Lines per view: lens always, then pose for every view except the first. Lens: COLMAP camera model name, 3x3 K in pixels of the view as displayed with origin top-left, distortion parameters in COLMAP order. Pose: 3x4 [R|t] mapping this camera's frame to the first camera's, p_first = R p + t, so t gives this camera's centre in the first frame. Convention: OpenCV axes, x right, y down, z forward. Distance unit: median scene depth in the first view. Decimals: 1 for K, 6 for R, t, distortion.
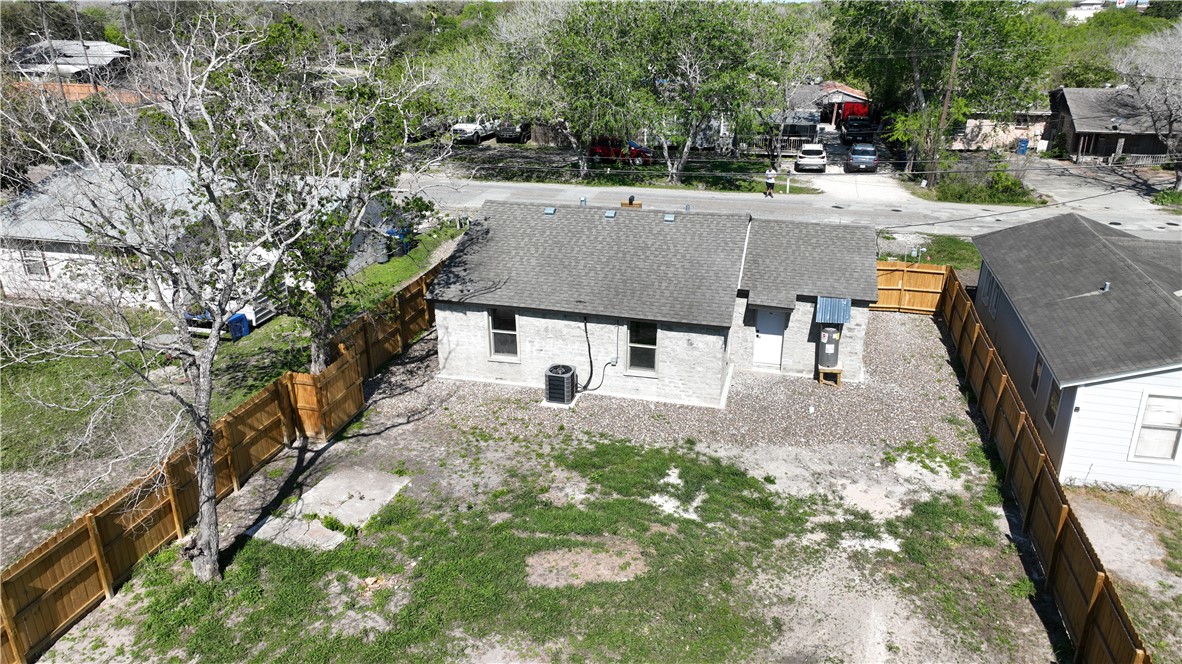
lens RADIAL K [[833.2, 0, 593.0], [0, 833.2, 330.0], [0, 0, 1]] dist [-0.000604, 0.015749]
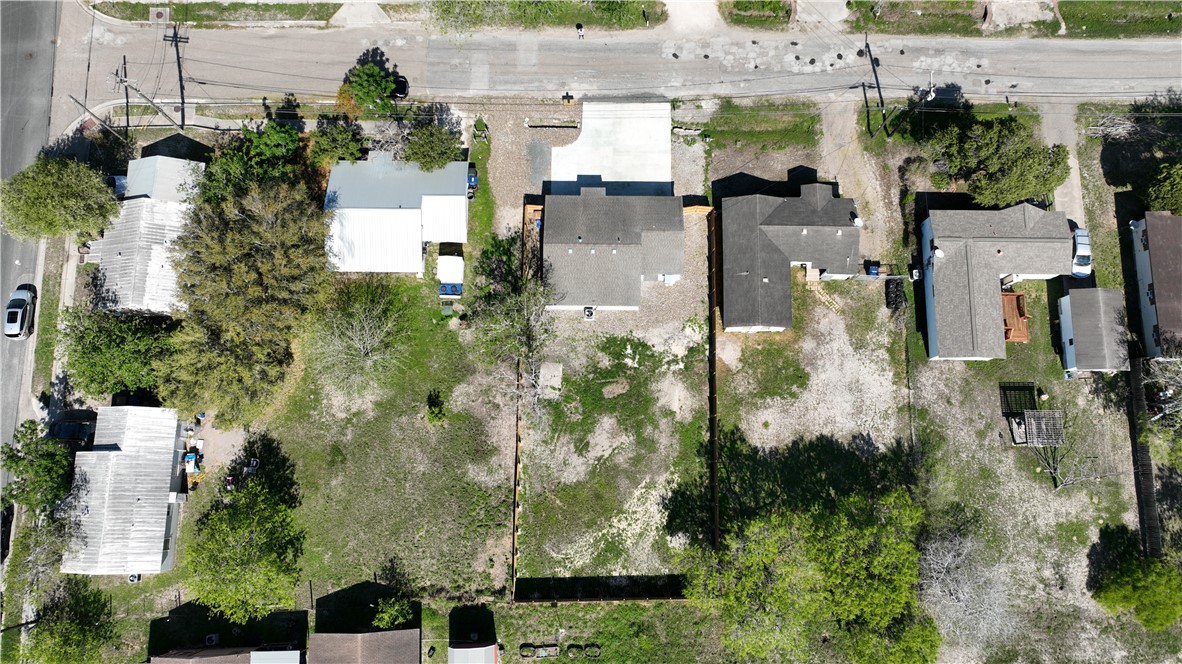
lens RADIAL K [[833.2, 0, 595.9], [0, 833.2, 333.5], [0, 0, 1]] dist [-0.000604, 0.015749]
pose [[0.973068, -0.225813, 0.046346, -0.182945], [0.081917, 0.526652, 0.846125, -2.672190], [-0.215475, -0.819540, 0.530965, -0.812846]]
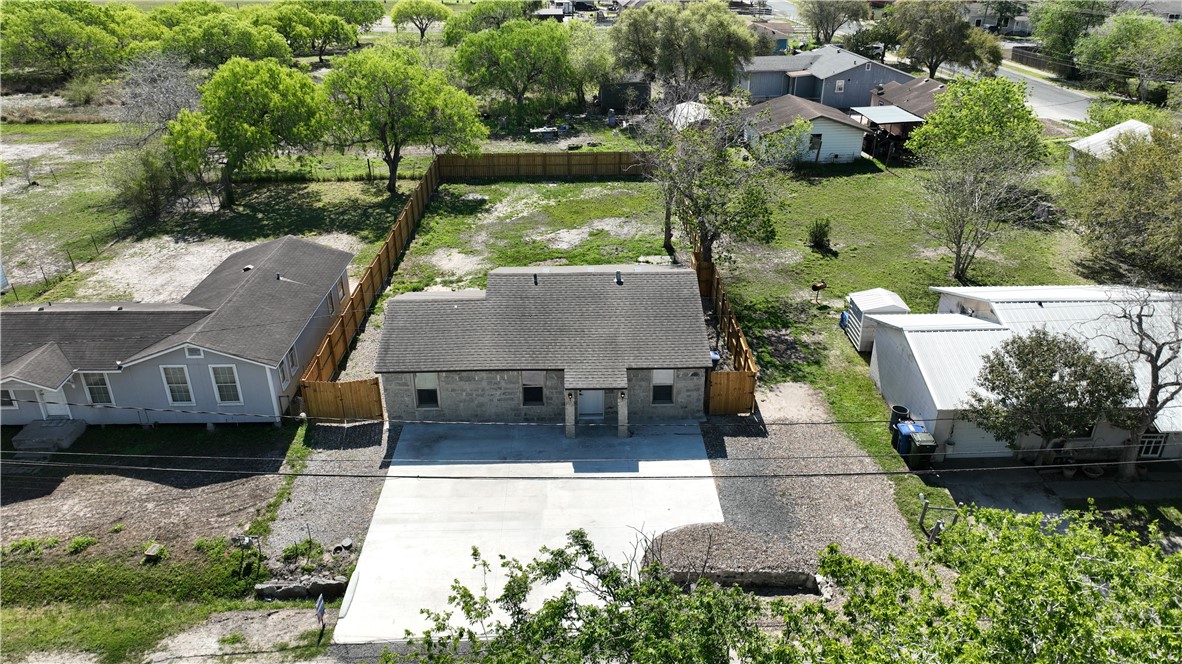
lens RADIAL K [[833.2, 0, 591.8], [0, 833.2, 330.8], [0, 0, 1]] dist [-0.000604, 0.015749]
pose [[-0.965730, 0.117080, -0.231641, 0.386745], [-0.091992, 0.680137, 0.727290, -1.187428], [0.242698, 0.723675, -0.646059, 2.193408]]
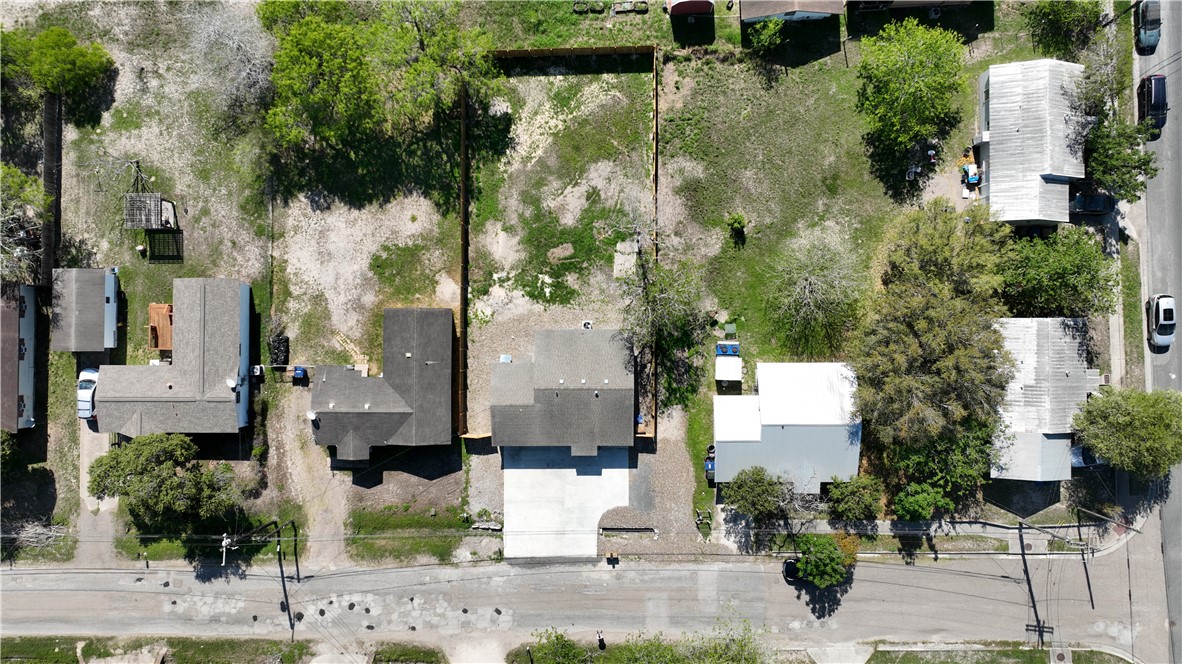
lens RADIAL K [[833.2, 0, 593.7], [0, 833.2, 328.1], [0, 0, 1]] dist [-0.000604, 0.015749]
pose [[-0.970637, 0.240497, 0.005094, -0.078360], [-0.079410, -0.340340, 0.936943, -3.002844], [0.227065, 0.909027, 0.349444, -0.129662]]
